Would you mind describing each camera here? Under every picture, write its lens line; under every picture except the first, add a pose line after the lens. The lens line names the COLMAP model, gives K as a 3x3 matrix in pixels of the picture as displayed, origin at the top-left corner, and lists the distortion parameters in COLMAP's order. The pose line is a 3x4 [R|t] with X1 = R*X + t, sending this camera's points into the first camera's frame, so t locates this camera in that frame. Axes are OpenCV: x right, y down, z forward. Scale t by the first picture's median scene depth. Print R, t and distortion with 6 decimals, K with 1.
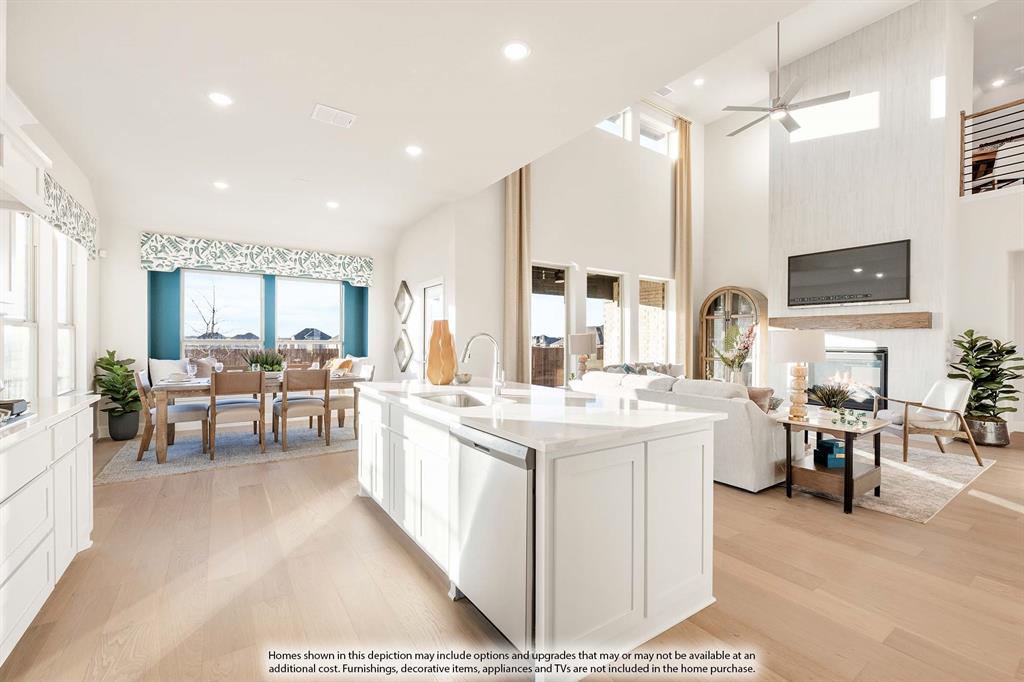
lens RADIAL K [[410.7, 0, 496.9], [0, 410.7, 341.6], [0, 0, 1]] dist [-0.000501, -0.000073]
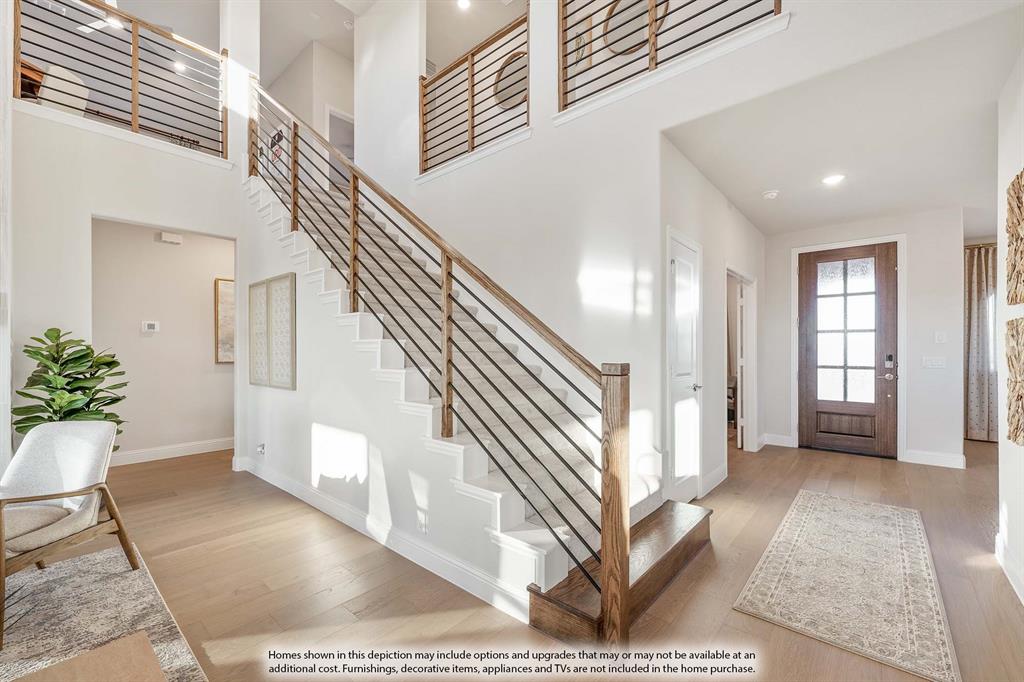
lens RADIAL K [[423.1, 0, 512.0], [0, 423.1, 341.0], [0, 0, 1]] dist [-0.000419, 0.000014]
pose [[-0.274142, 0.011862, 0.961616, 0.398345], [-0.000439, 0.999922, -0.012459, -0.003231], [-0.961689, -0.003837, -0.274115, 0.546816]]
